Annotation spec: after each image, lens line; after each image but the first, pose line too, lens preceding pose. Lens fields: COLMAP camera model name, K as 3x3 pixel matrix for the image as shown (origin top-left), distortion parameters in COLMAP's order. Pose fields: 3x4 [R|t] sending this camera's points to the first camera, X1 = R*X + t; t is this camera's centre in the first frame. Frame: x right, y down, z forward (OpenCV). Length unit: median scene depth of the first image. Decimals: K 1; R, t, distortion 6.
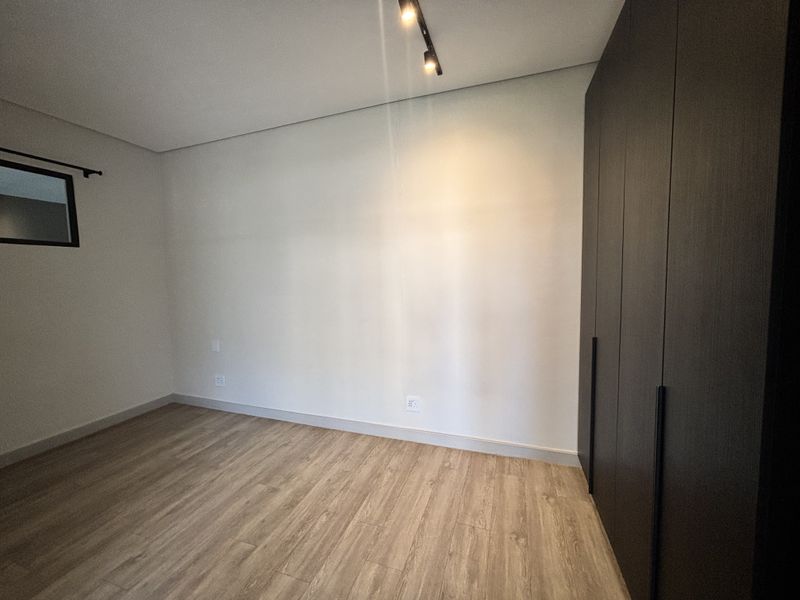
lens RADIAL K [[321.9, 0, 398.6], [0, 321.9, 300.2], [0, 0, 1]] dist [-0.001877, 0.002443]
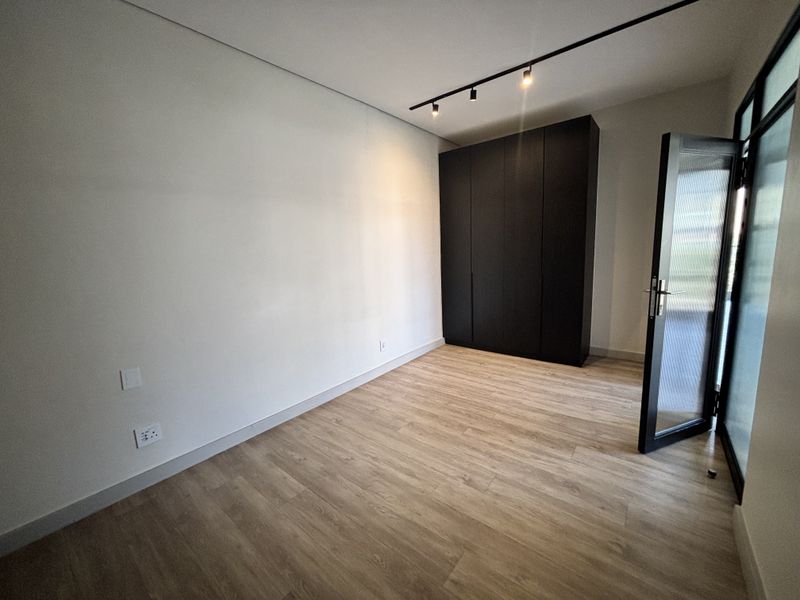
lens RADIAL K [[321.9, 0, 398.6], [0, 321.9, 300.2], [0, 0, 1]] dist [-0.001877, 0.002443]
pose [[0.345793, -0.150953, 0.926089, -1.204033], [0.110703, 0.986645, 0.119488, -0.008527], [-0.931758, 0.061202, 0.357886, 0.492116]]
